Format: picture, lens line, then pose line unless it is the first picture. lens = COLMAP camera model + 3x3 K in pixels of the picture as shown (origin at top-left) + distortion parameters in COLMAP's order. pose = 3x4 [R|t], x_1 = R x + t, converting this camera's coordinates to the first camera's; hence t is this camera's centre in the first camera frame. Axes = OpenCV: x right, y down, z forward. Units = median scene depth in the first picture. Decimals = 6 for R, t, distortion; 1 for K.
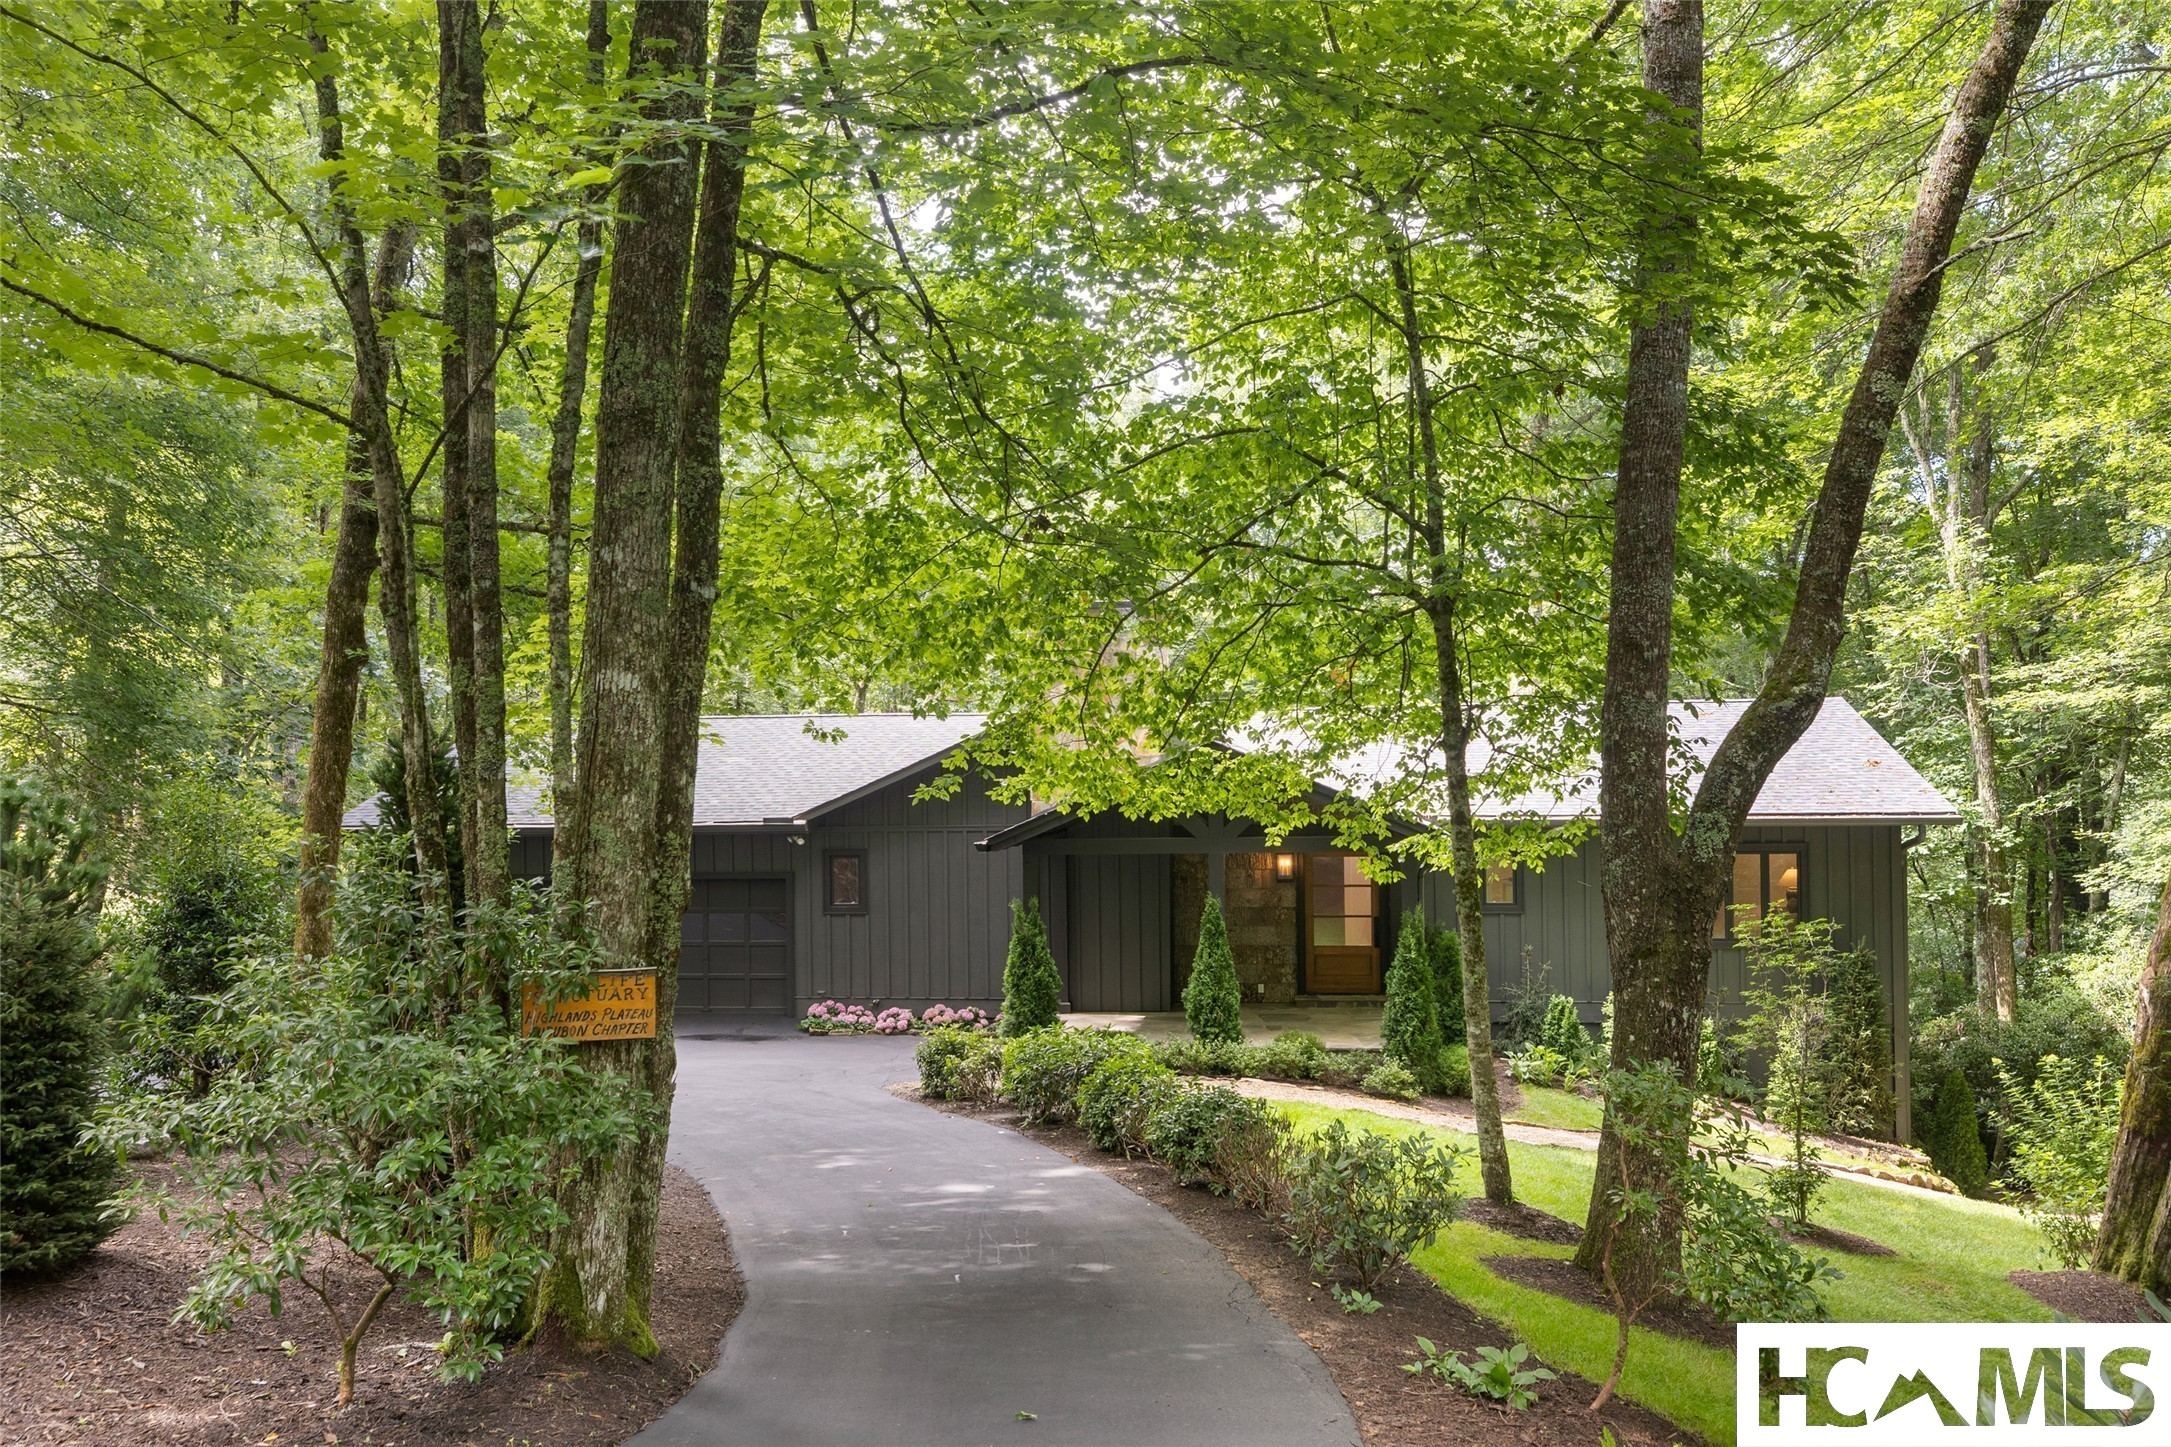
lens RADIAL K [[1777.8, 0, 1085.5], [0, 1777.8, 723.5], [0, 0, 1]] dist [-0.017009, -0.005527]
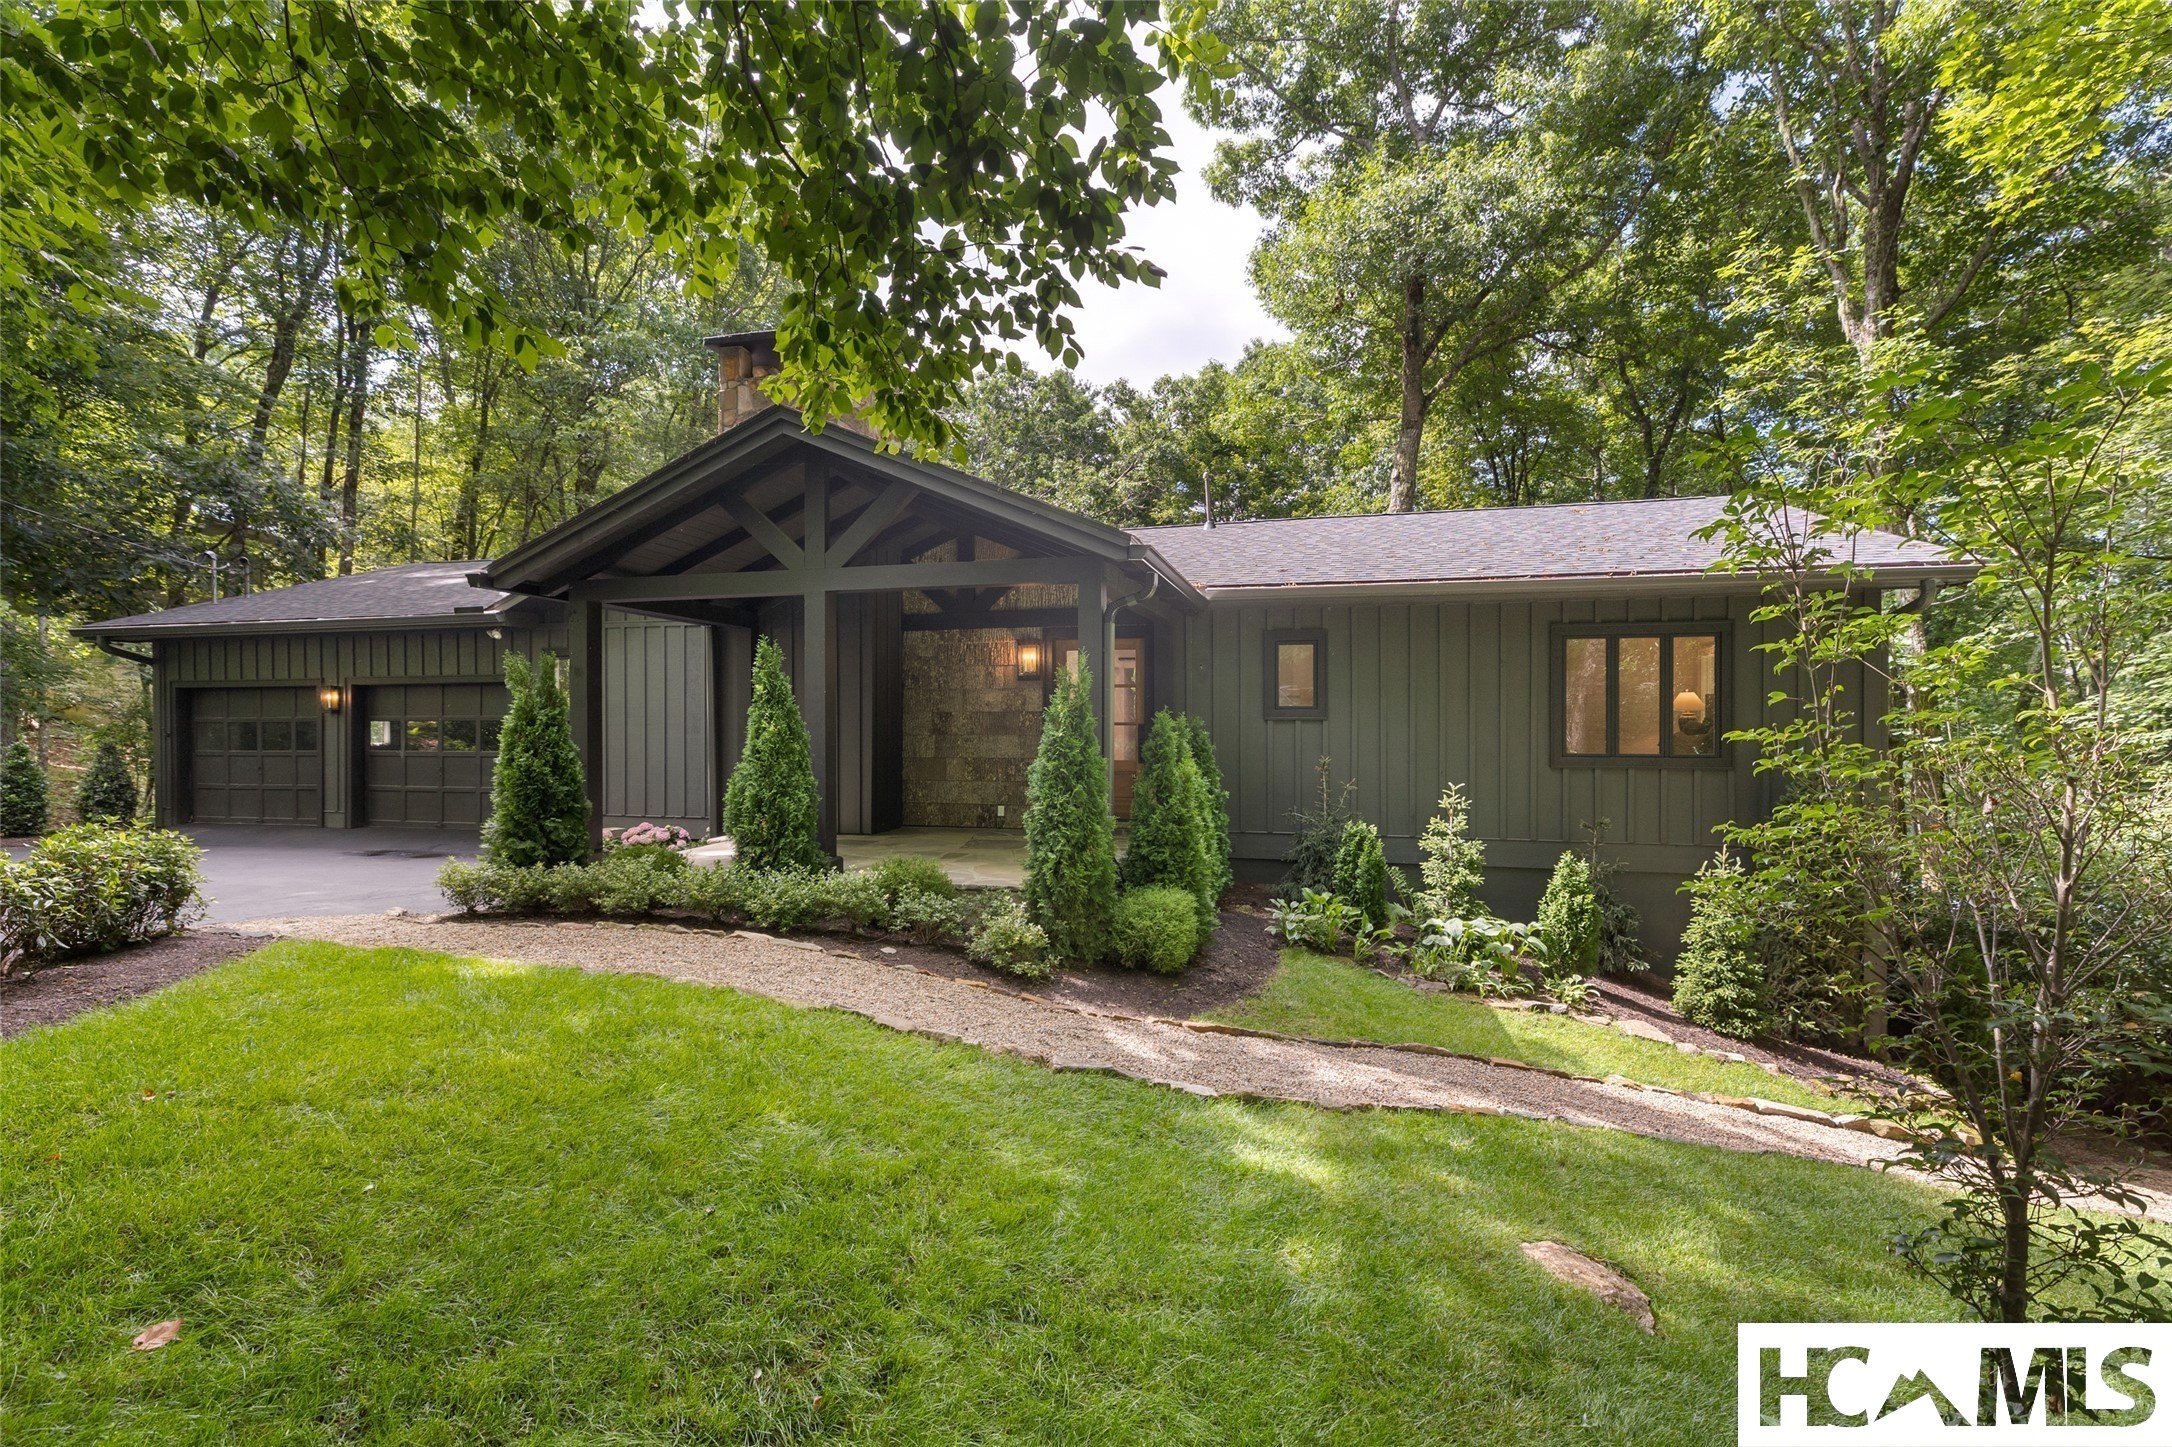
lens RADIAL K [[980.8, 0, 1080.0], [0, 980.8, 732.4], [0, 0, 1]] dist [0.002560, 0.000471]
pose [[0.993431, 0.013431, -0.113641, 0.205645], [-0.010113, 0.999507, 0.029726, 0.109622], [0.113984, -0.028382, 0.993077, 0.614950]]
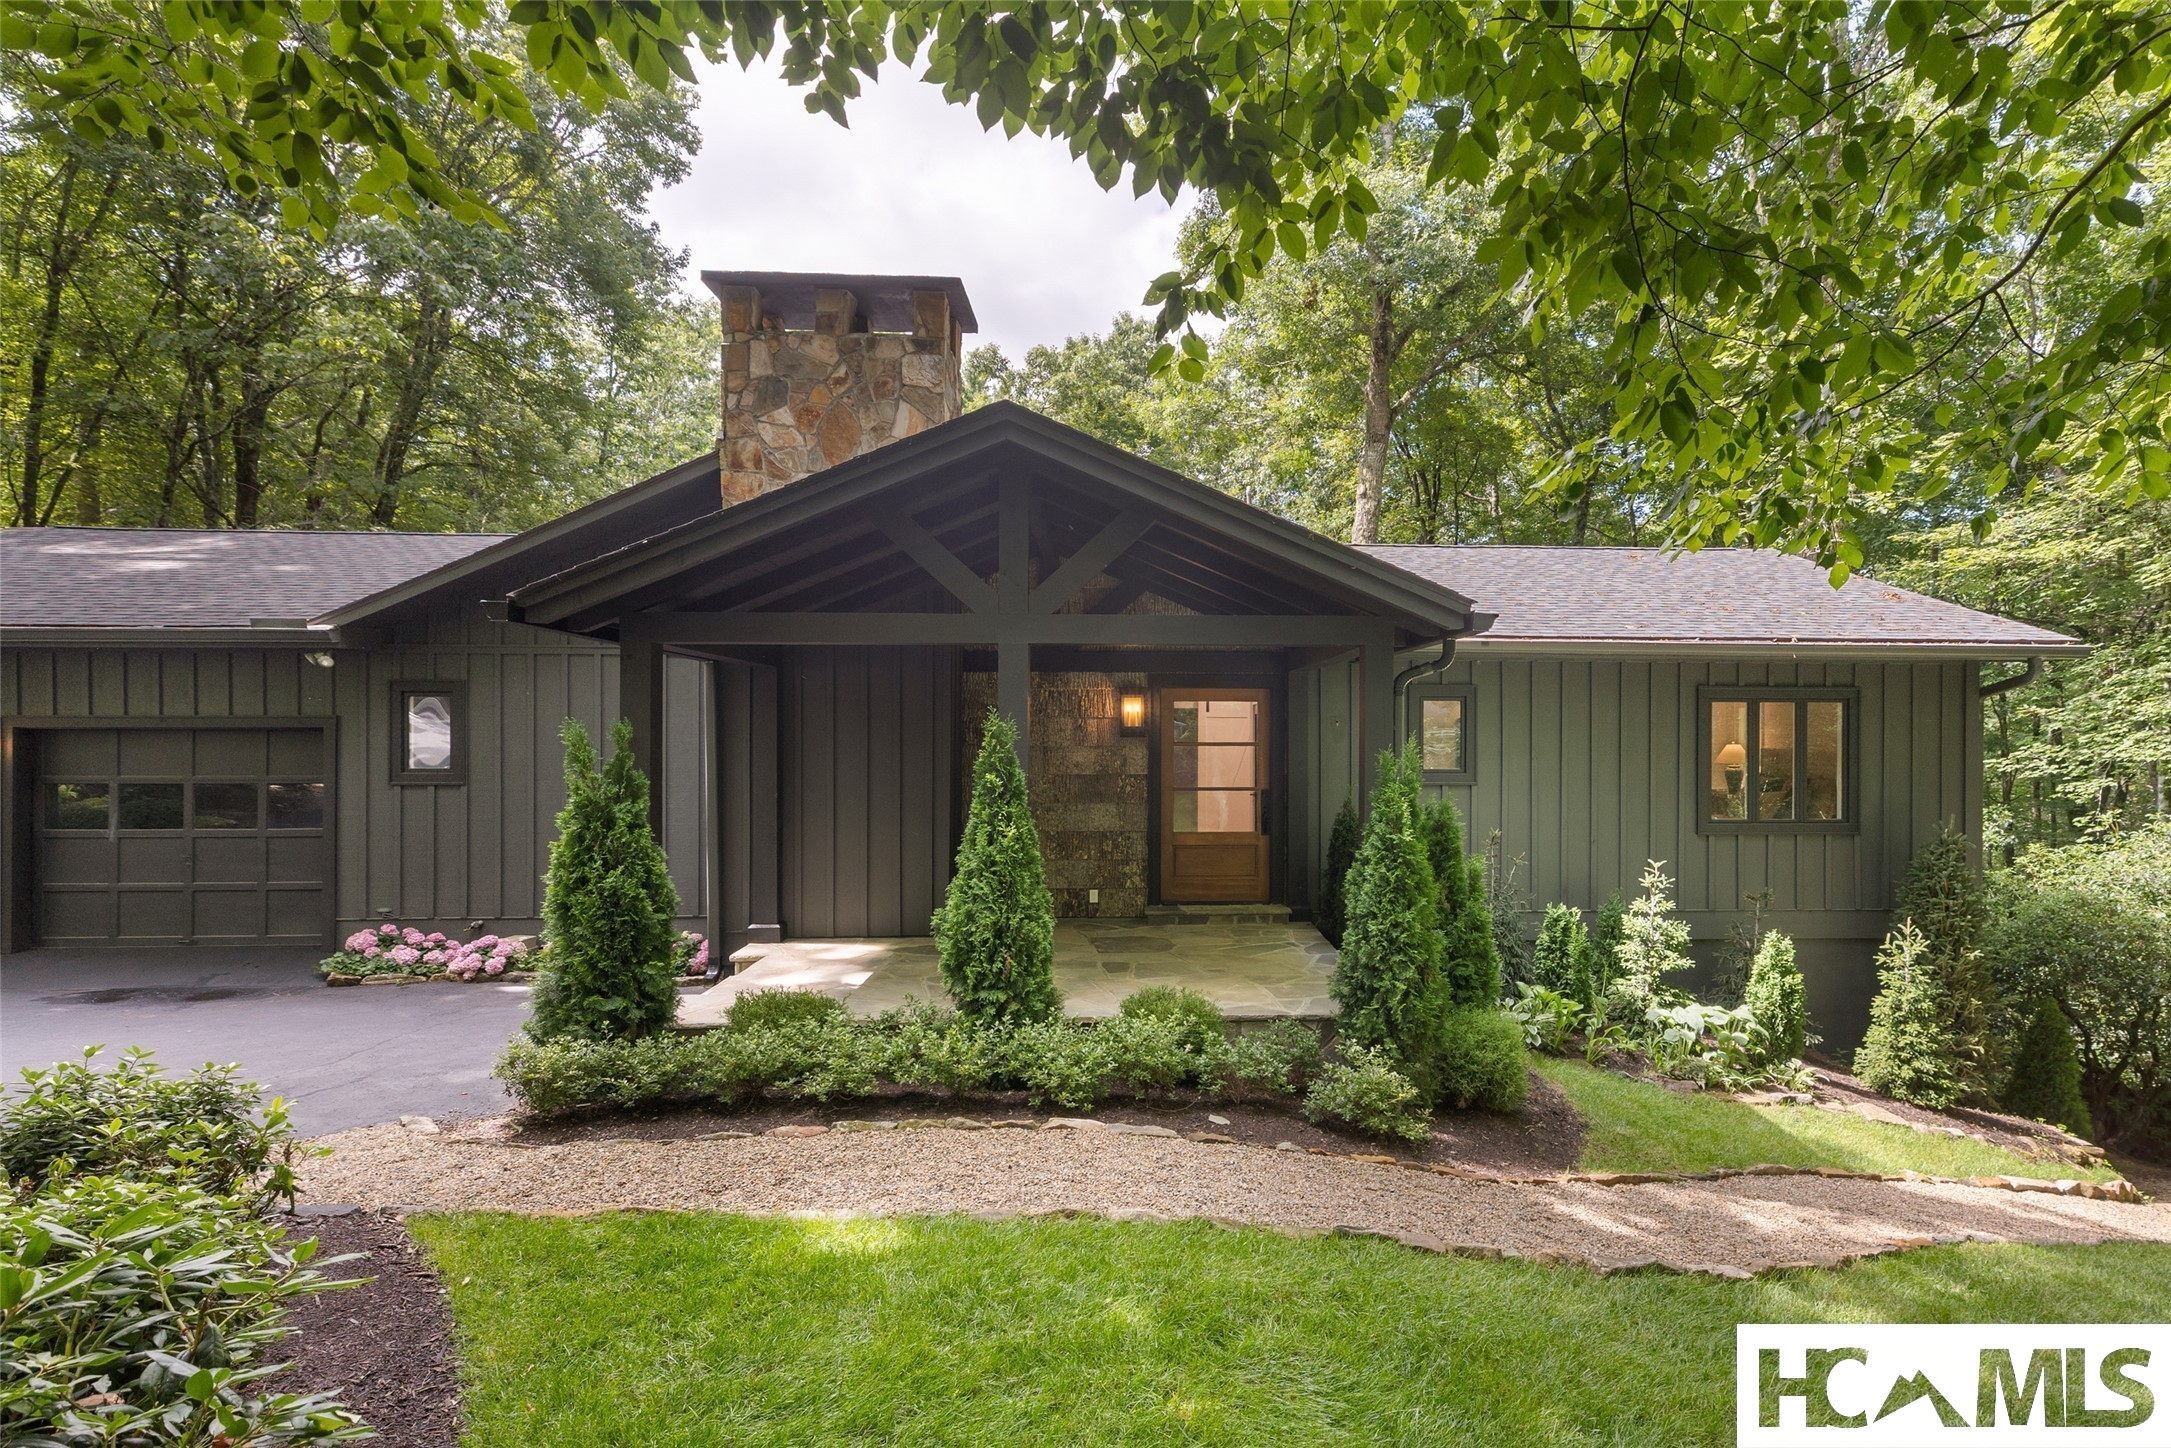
lens RADIAL K [[1120.5, 0, 1198.8], [0, 1120.5, 729.1], [0, 0, 1]] dist [-0.002308, 0.000232]
pose [[0.981061, 0.015752, 0.193058, 0.061037], [-0.018303, 0.999767, 0.011442, 0.089364], [-0.192833, -0.014759, 0.981121, 0.641551]]
